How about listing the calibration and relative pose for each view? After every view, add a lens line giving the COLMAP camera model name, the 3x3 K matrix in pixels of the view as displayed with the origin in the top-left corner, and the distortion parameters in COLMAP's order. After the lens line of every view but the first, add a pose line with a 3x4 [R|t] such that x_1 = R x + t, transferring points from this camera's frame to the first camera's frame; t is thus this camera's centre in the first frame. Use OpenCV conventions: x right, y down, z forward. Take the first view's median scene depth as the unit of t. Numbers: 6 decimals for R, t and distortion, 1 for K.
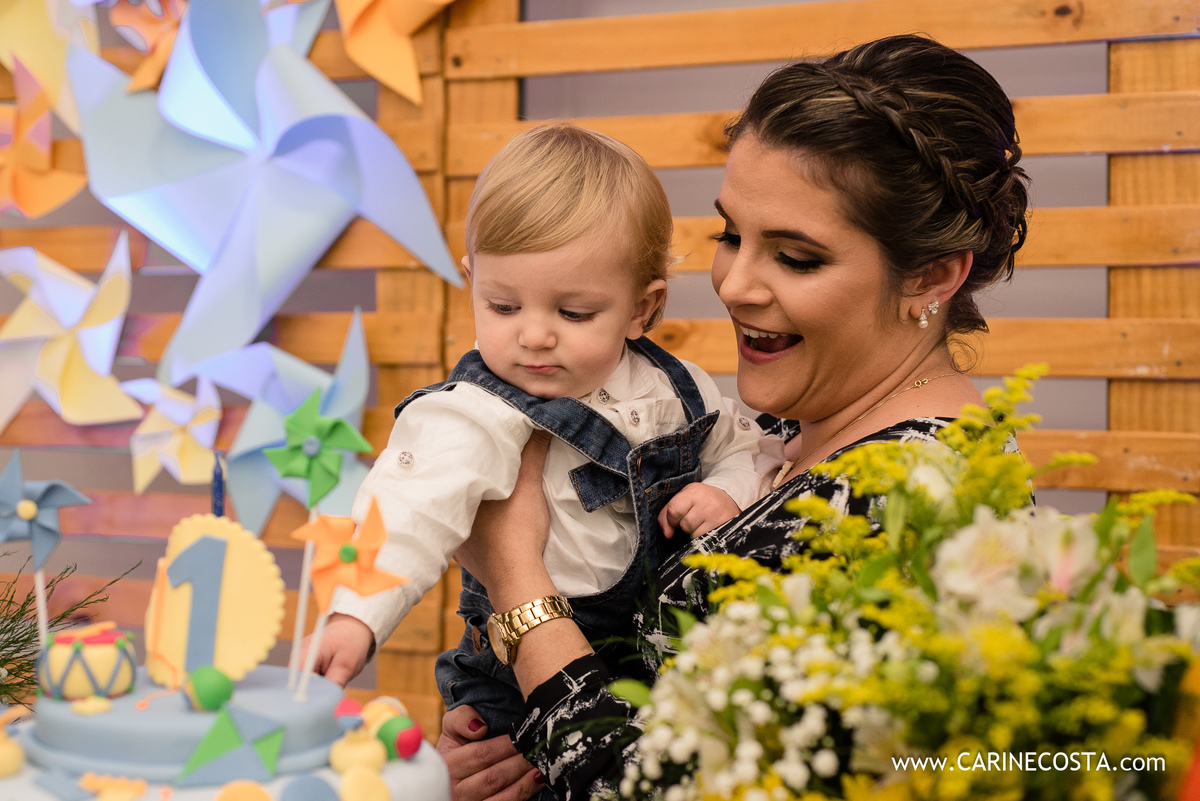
lens RADIAL K [[1745.3, 0, 605.9], [0, 1745.3, 398.8], [0, 0, 1]] dist [-0.046399, 0.000000]
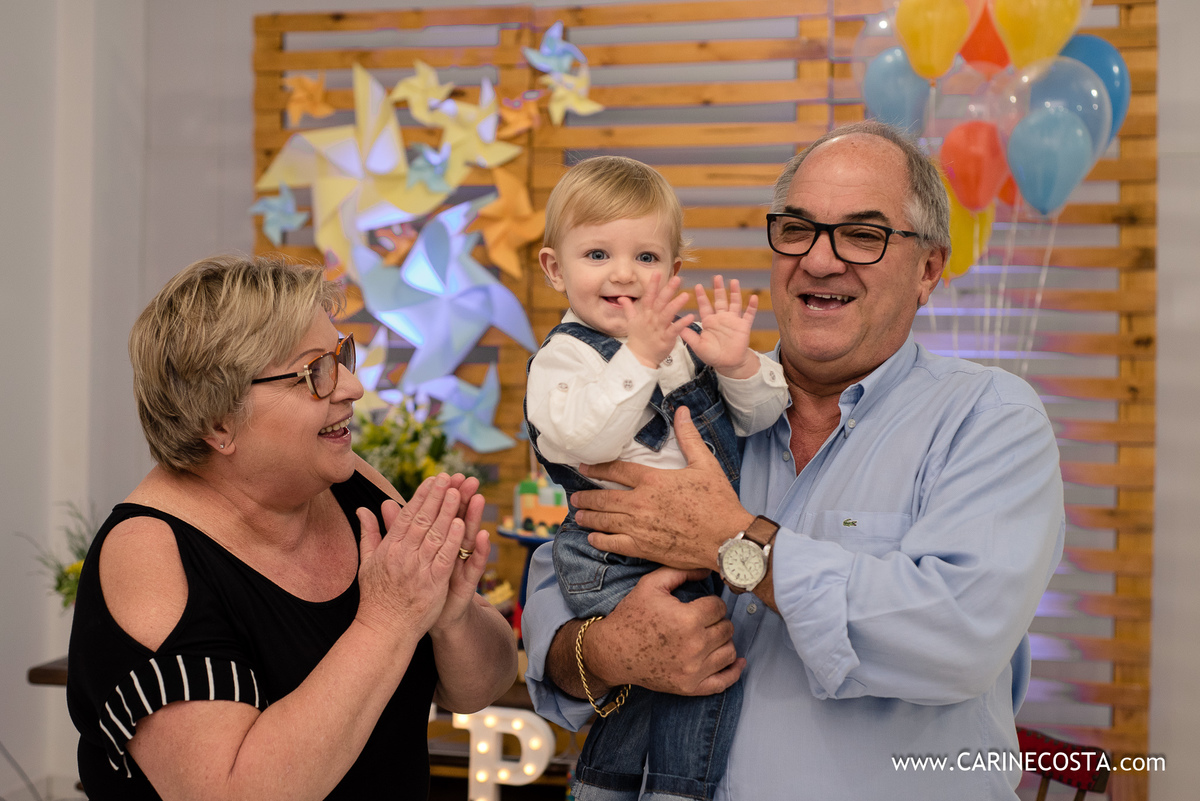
lens RADIAL K [[1745.3, 0, 600.3], [0, 1745.3, 394.7], [0, 0, 1]] dist [-0.046399, 0.000000]
pose [[0.990504, 0.001677, 0.137472, -0.347447], [-0.002215, 0.999990, 0.003759, -0.018334], [-0.137464, -0.004028, 0.990499, -1.497335]]
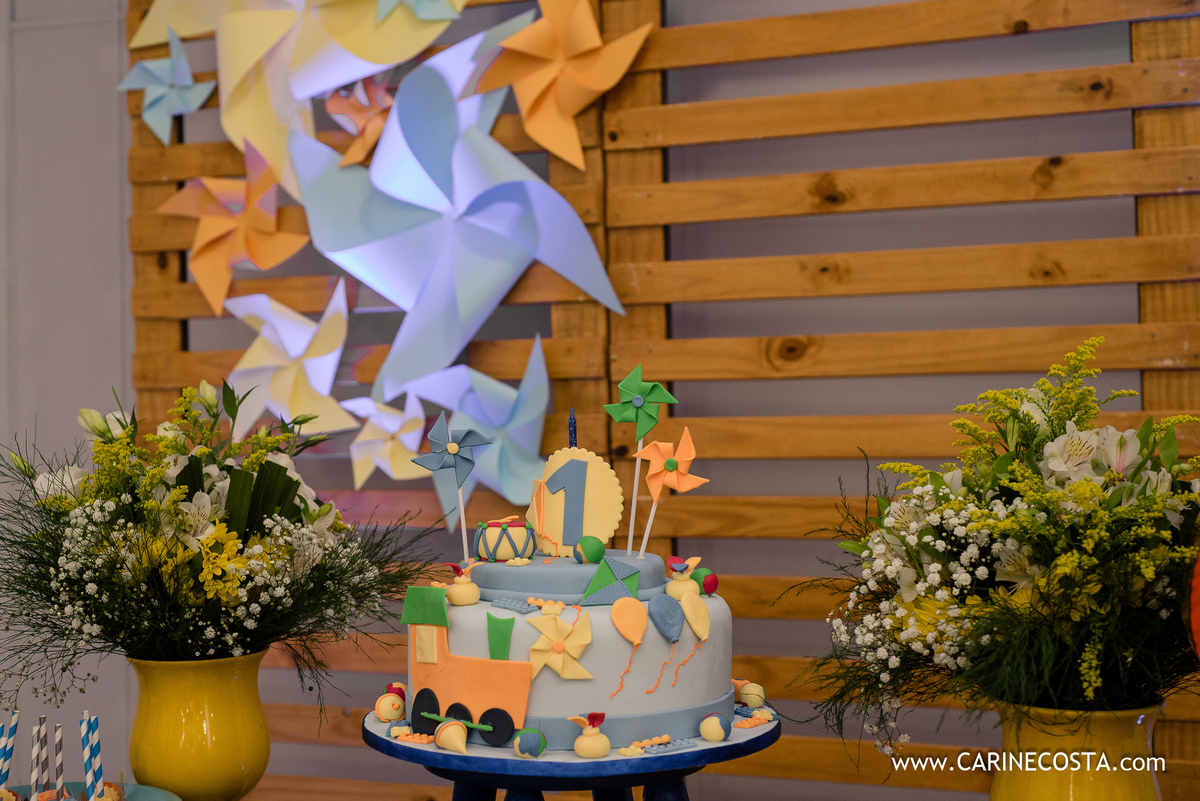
lens RADIAL K [[1745.3, 0, 597.8], [0, 1745.3, 402.9], [0, 0, 1]] dist [-0.046399, 0.000000]
pose [[0.999440, -0.026950, -0.019839, -0.080610], [0.026464, 0.999352, -0.024386, 0.030658], [0.020483, 0.023848, 0.999506, -0.267537]]
